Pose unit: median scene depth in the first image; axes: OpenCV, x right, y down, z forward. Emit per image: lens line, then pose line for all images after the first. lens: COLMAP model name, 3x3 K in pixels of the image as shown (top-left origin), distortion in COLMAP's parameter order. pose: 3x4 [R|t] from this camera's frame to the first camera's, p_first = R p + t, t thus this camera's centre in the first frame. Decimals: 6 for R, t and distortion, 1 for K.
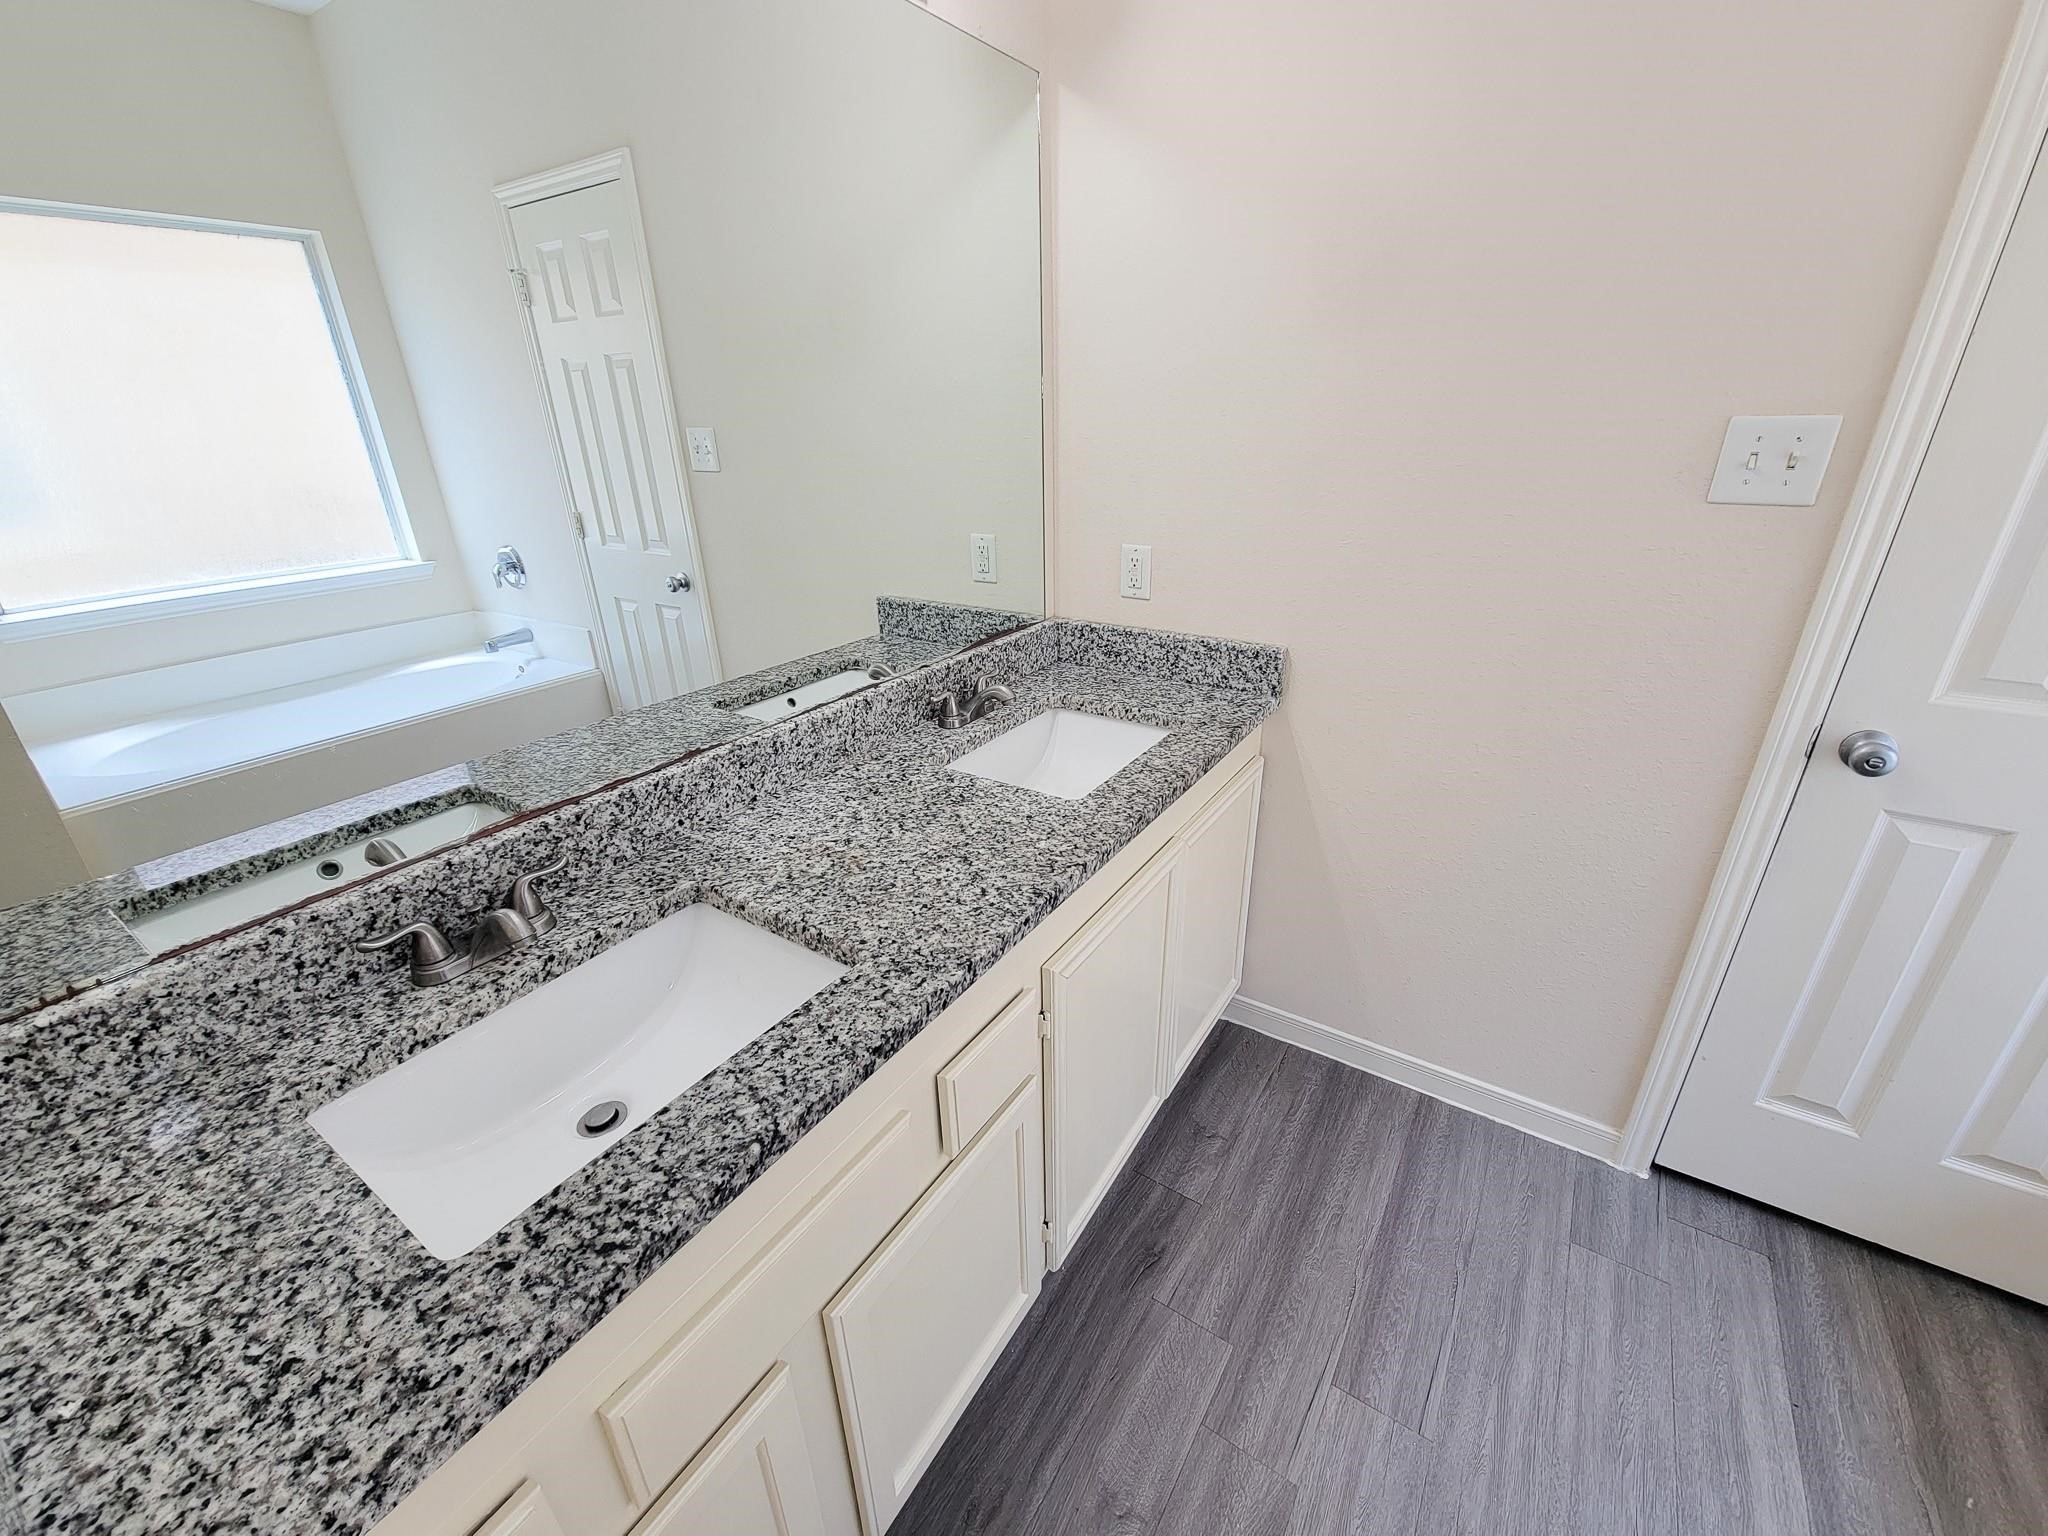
lens RADIAL K [[859.5, 0, 1018.4], [0, 859.5, 777.8], [0, 0, 1]] dist [0.006960, -0.002874]
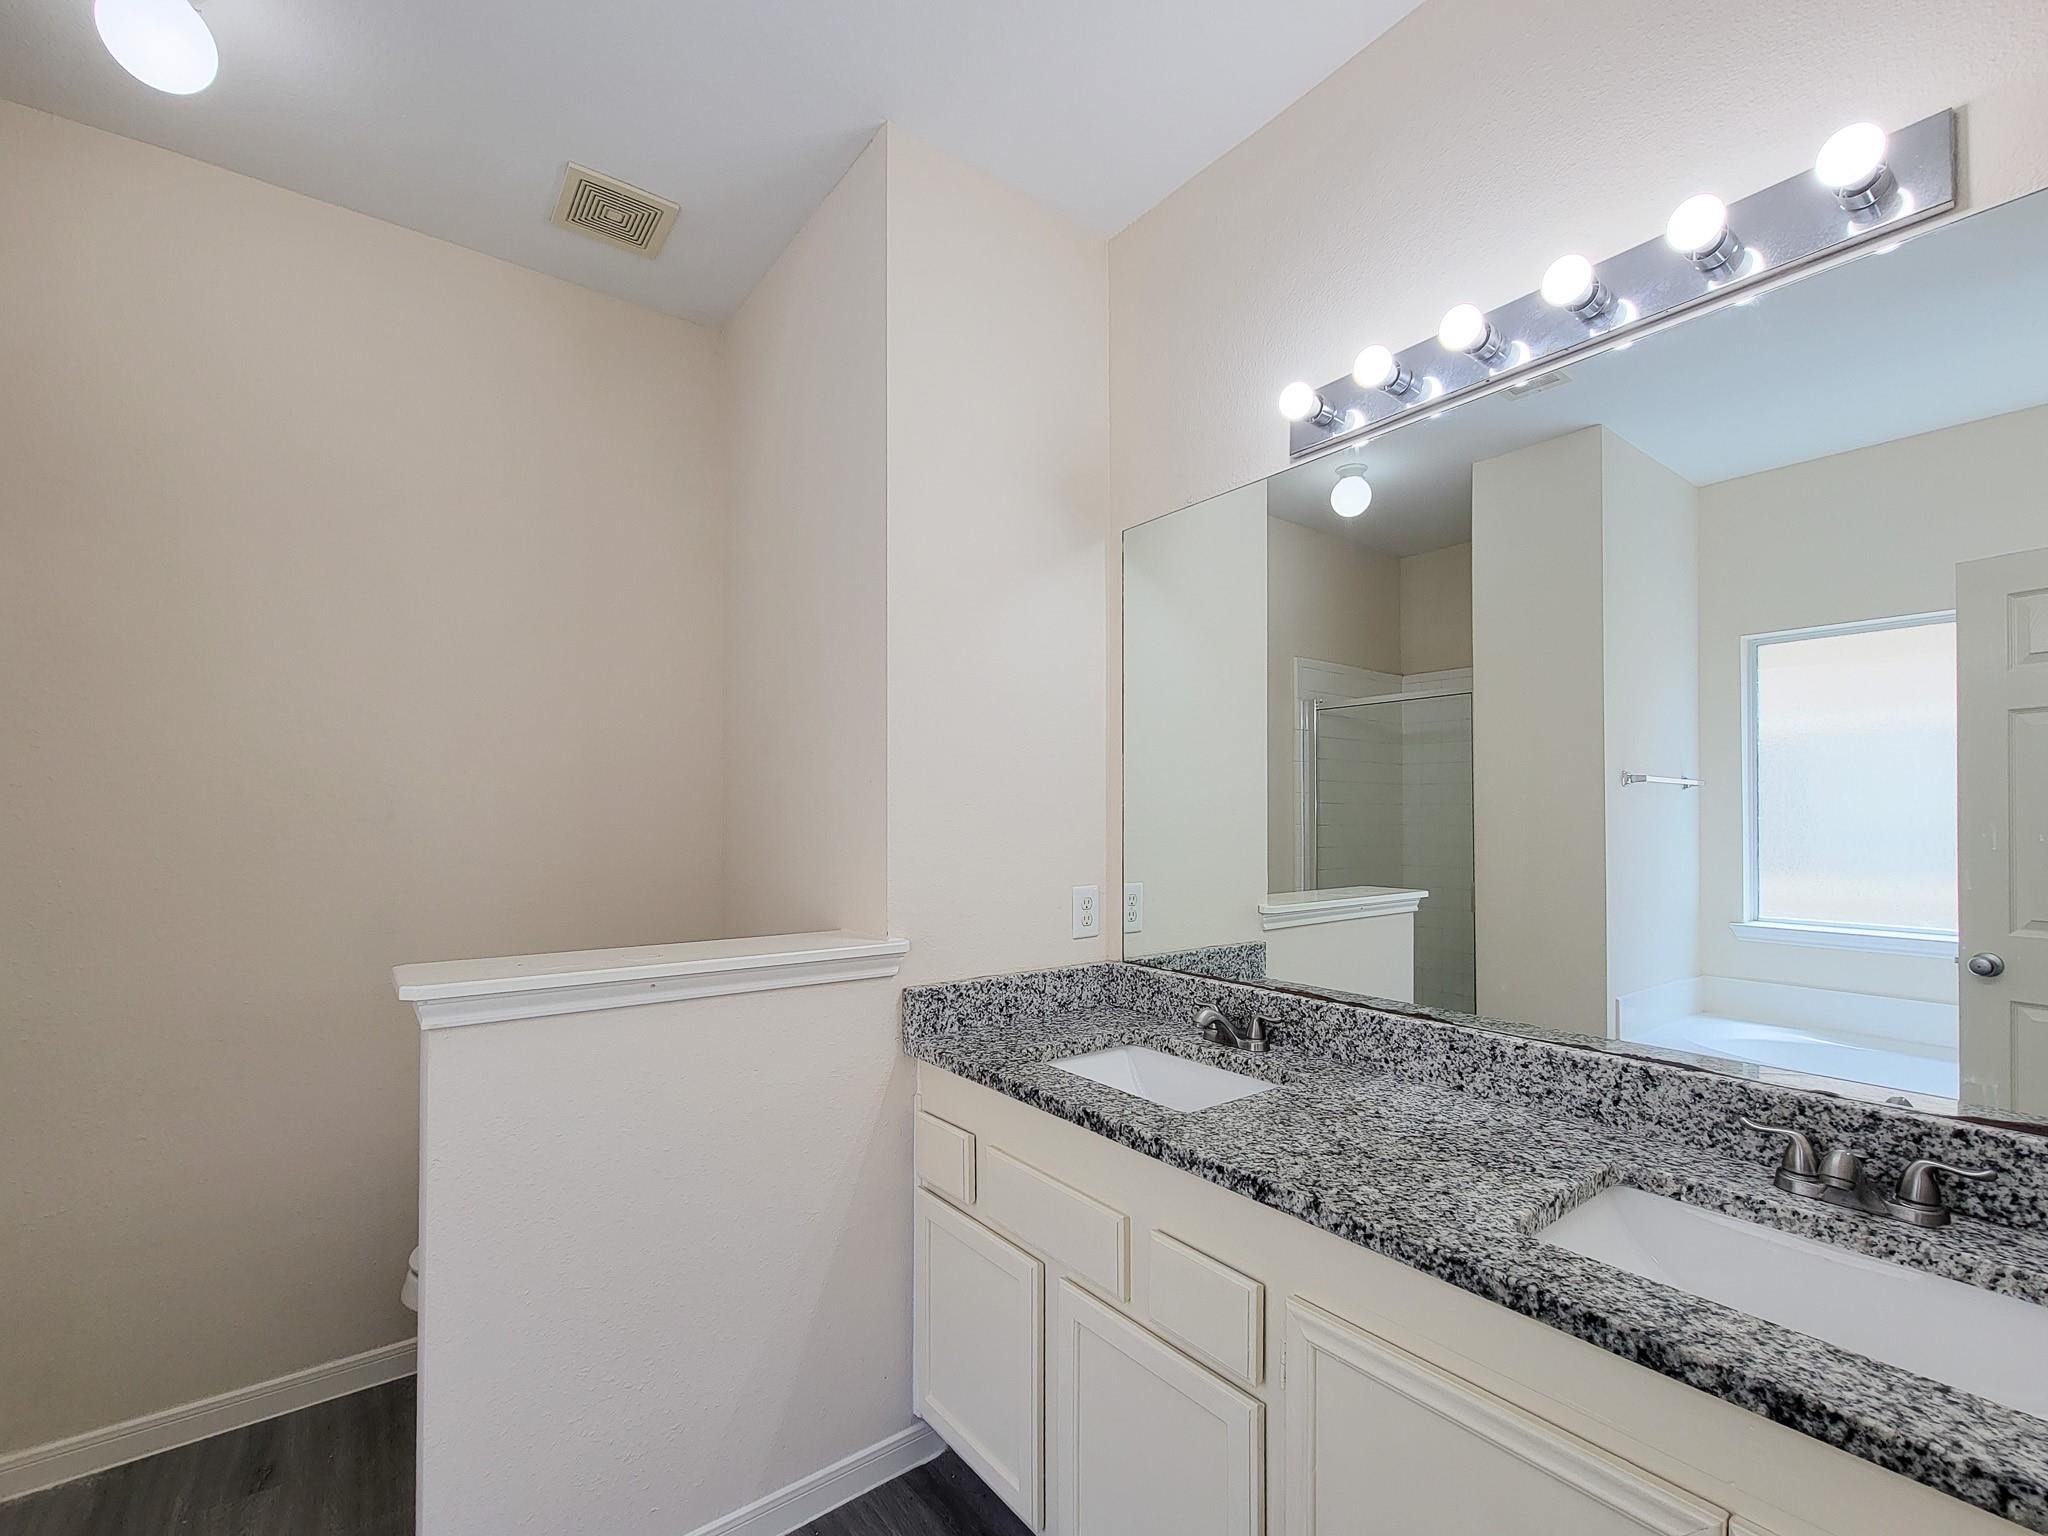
lens RADIAL K [[859.5, 0, 1023.5], [0, 859.5, 781.4], [0, 0, 1]] dist [0.006960, -0.002874]
pose [[-0.337631, -0.017441, -0.941117, 0.912918], [-0.366921, 0.923175, 0.114526, -0.257653], [0.866818, 0.383983, -0.318092, 0.769230]]
